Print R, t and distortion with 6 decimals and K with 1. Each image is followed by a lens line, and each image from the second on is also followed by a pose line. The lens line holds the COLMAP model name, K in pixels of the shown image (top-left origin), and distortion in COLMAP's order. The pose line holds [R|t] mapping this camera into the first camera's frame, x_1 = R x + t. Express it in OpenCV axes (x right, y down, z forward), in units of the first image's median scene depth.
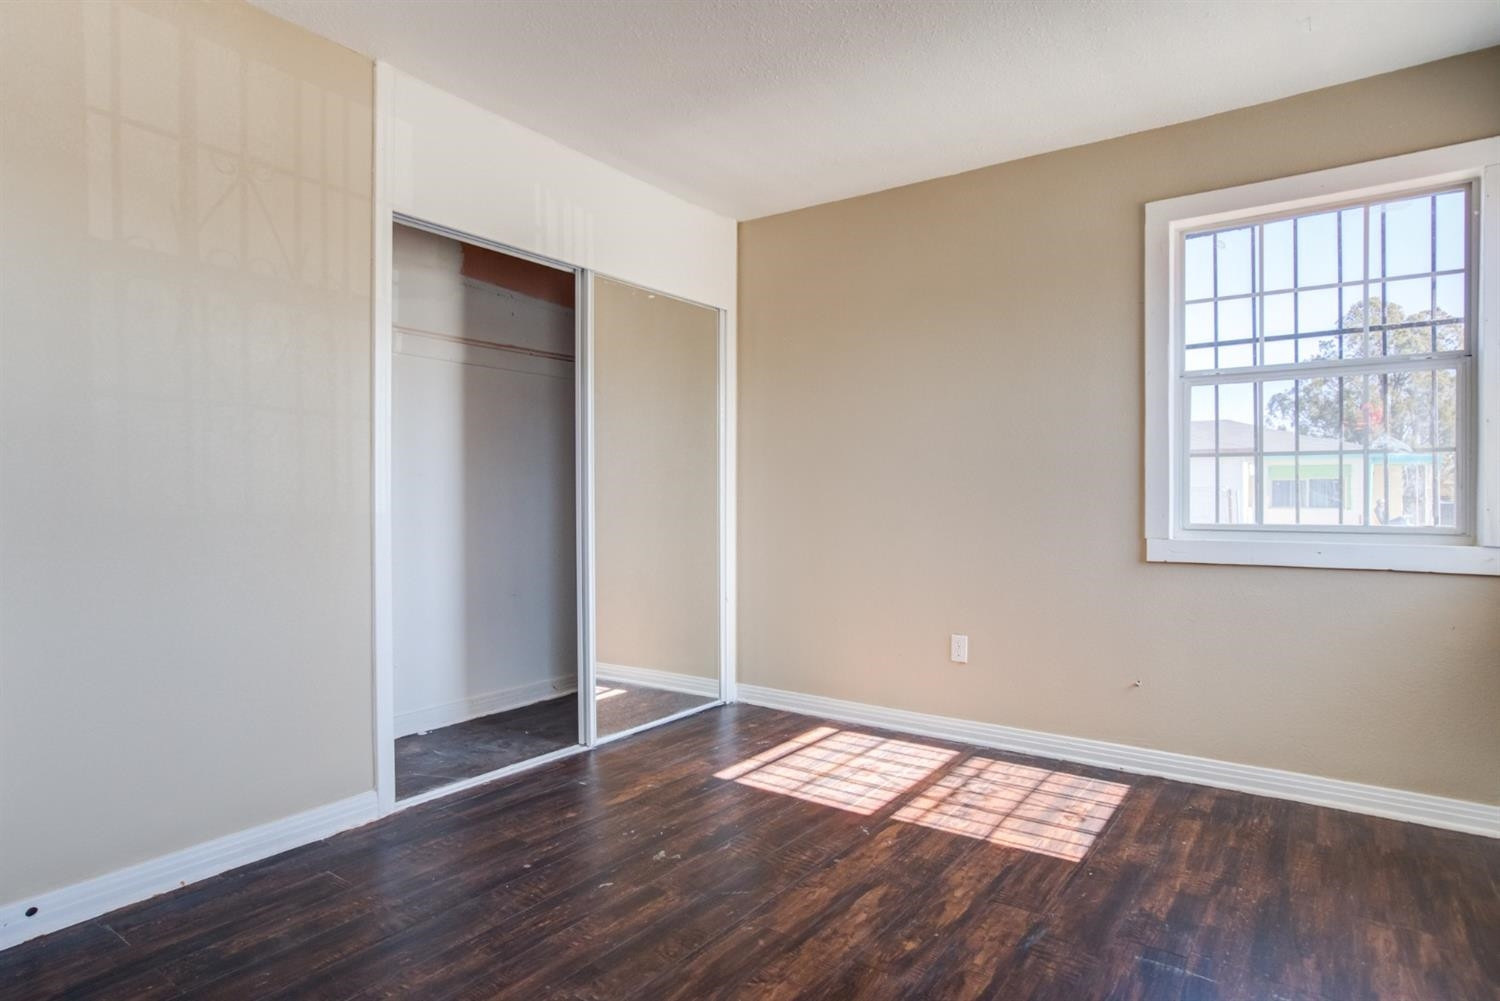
lens RADIAL K [[818.6, 0, 750.0], [0, 818.6, 500.5], [0, 0, 1]] dist [-0.045061, 0.033555]
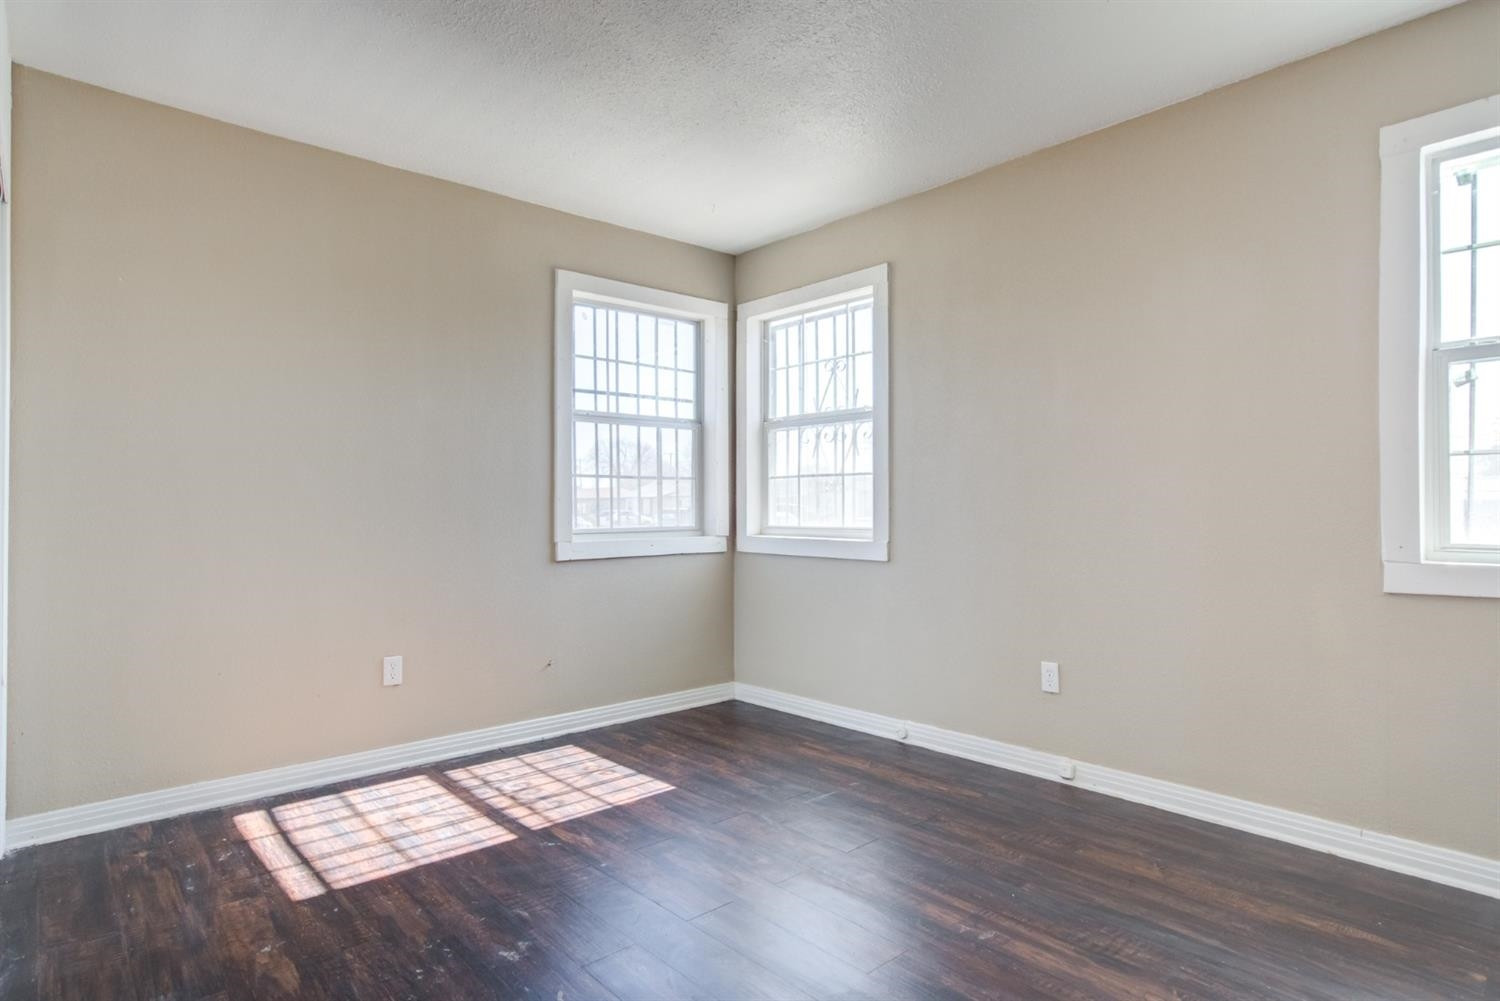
lens RADIAL K [[818.6, 0, 750.0], [0, 818.6, 500.5], [0, 0, 1]] dist [-0.045061, 0.033555]
pose [[0.213647, 0.004596, 0.976900, -0.664495], [0.007608, 0.999951, -0.006369, -0.005924], [-0.976881, 0.008792, 0.213601, 0.465064]]
